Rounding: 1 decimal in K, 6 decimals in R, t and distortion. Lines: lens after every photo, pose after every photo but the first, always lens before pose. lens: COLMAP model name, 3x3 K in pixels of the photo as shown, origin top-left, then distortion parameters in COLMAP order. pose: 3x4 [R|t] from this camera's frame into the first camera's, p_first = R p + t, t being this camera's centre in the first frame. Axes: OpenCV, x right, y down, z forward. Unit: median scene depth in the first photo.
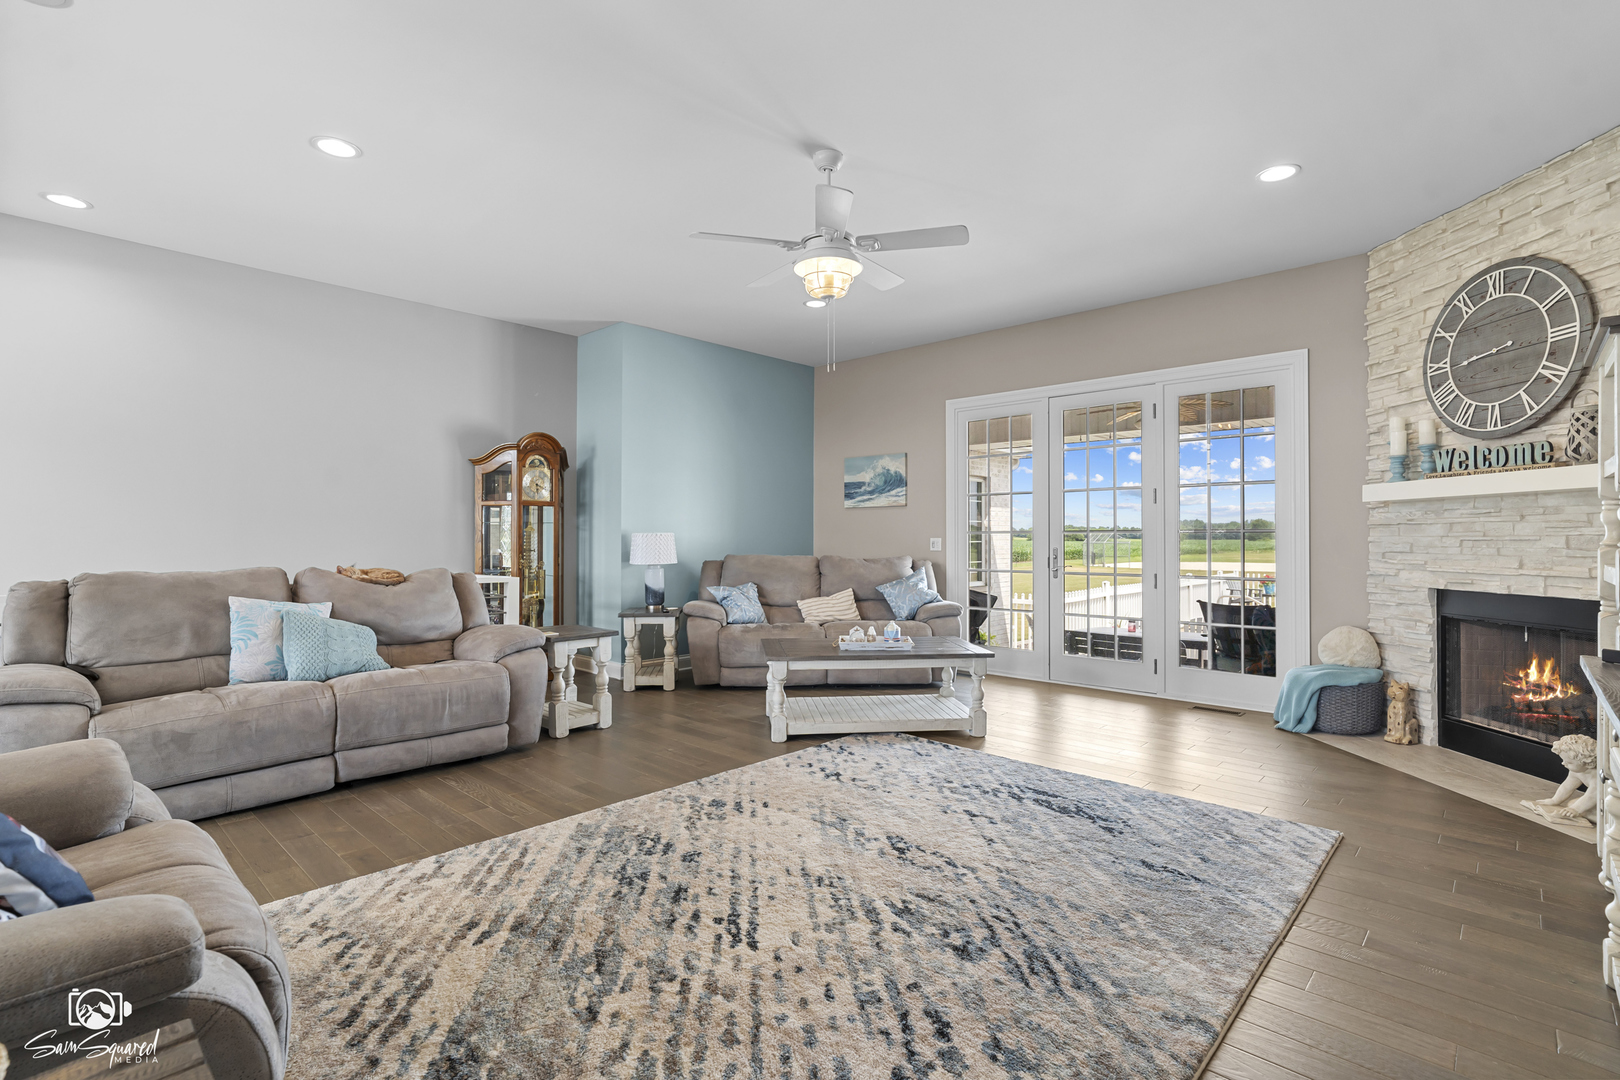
lens RADIAL K [[764.4, 0, 811.2], [0, 764.4, 540.3], [0, 0, 1]] dist [-0.005914, 0.001218]
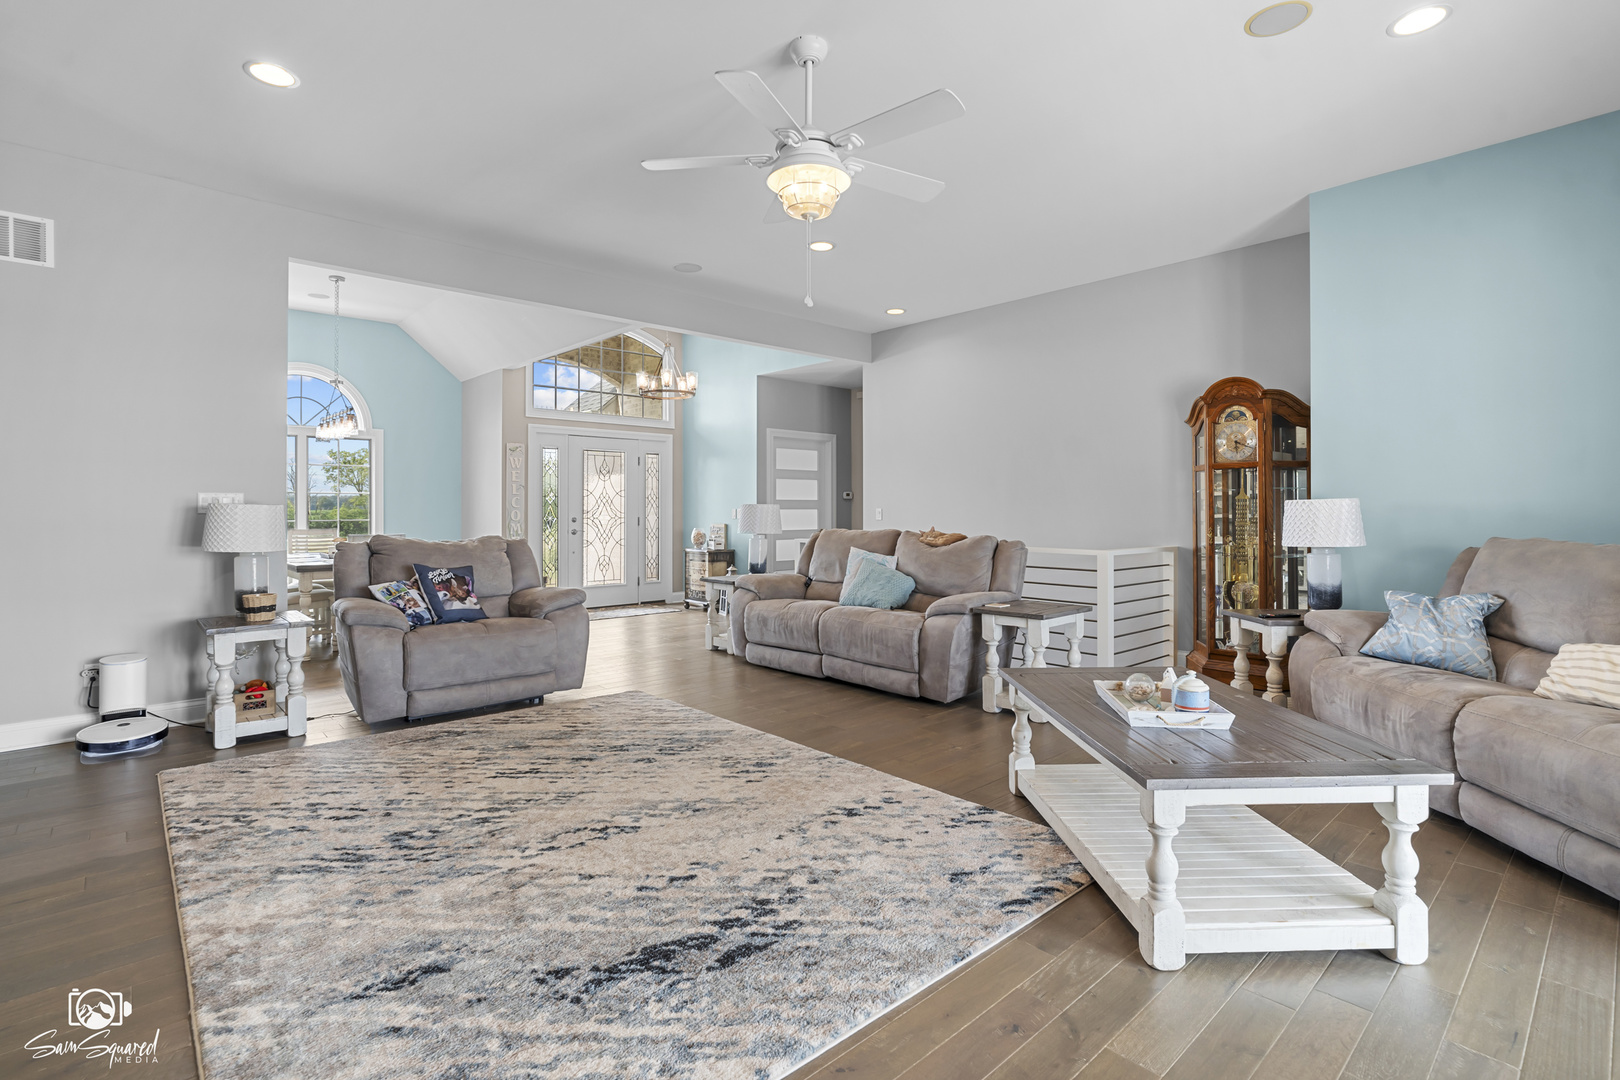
lens RADIAL K [[764.4, 0, 812.0], [0, 764.4, 527.0], [0, 0, 1]] dist [-0.005914, 0.001218]
pose [[-0.083389, 0.019320, -0.996330, 1.007082], [0.003712, 0.999811, 0.019077, -0.000767], [0.996510, -0.002108, -0.083445, 1.279114]]
